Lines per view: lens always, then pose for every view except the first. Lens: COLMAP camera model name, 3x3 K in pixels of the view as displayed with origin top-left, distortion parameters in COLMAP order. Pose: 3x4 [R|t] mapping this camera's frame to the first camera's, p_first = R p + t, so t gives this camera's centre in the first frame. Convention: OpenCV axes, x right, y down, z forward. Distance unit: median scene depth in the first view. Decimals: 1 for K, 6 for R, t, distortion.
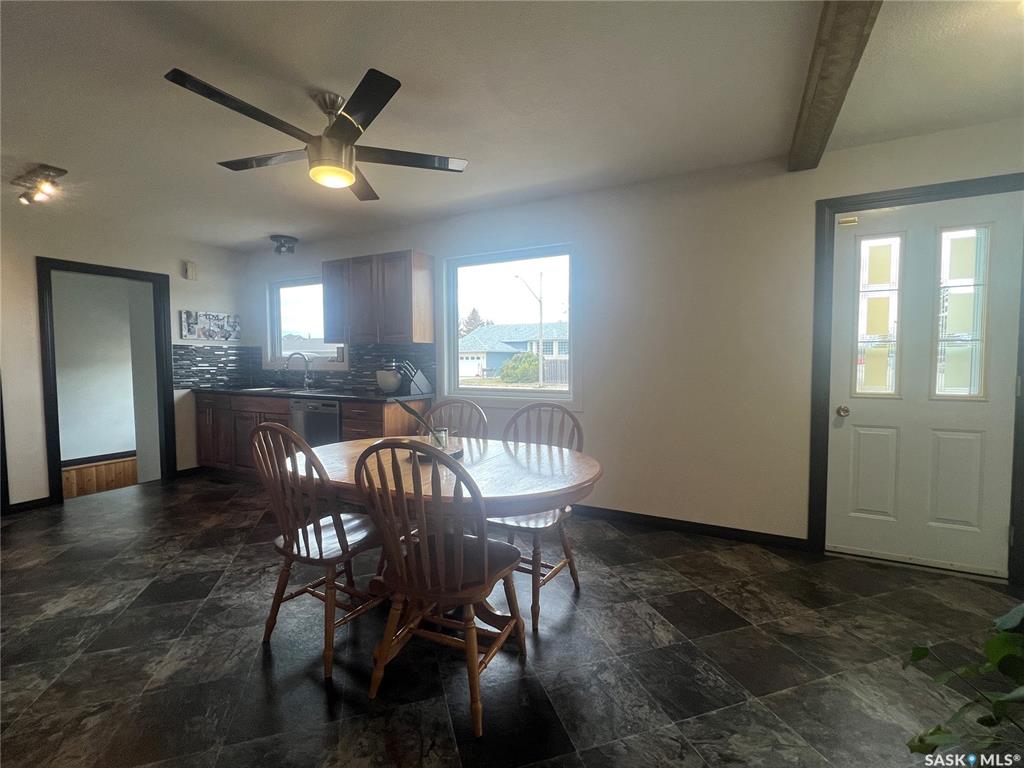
lens RADIAL K [[450.5, 0, 512.0], [0, 450.5, 384.0], [0, 0, 1]] dist [-0.001930, 0.000014]
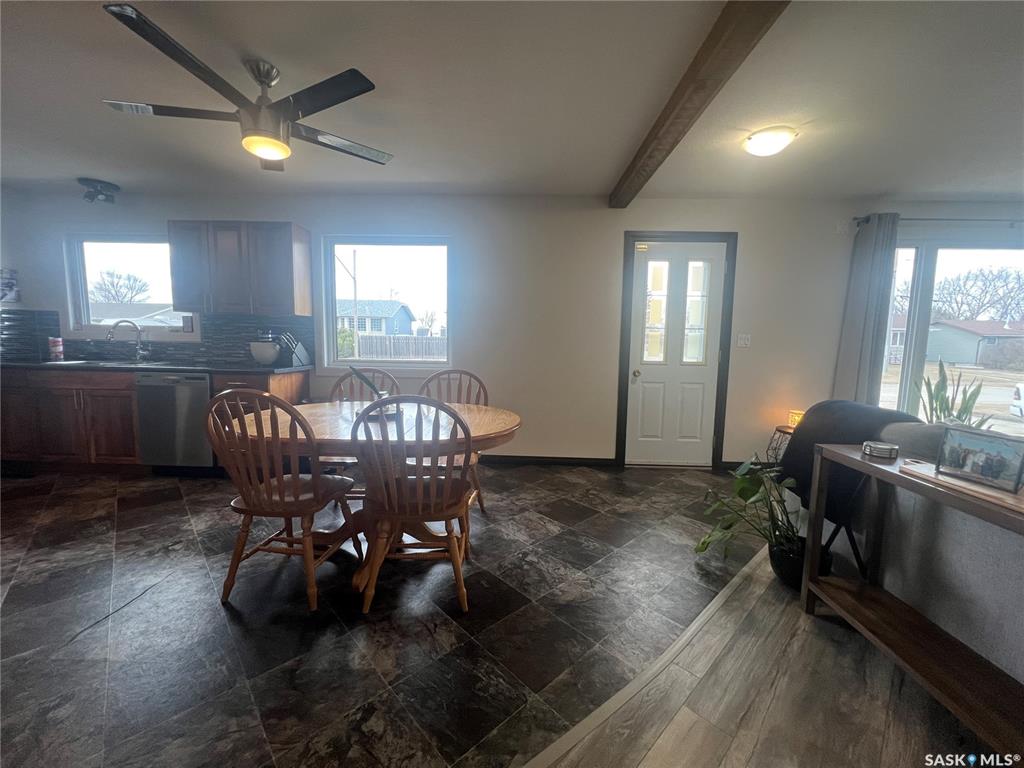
lens RADIAL K [[408.4, 0, 511.3], [0, 408.4, 382.2], [0, 0, 1]] dist [-0.002183, 0.000215]
pose [[0.902303, -0.026028, 0.430315, -0.245921], [0.002024, 0.998420, 0.056147, 0.012575], [-0.431097, -0.049791, 0.900931, -0.071302]]
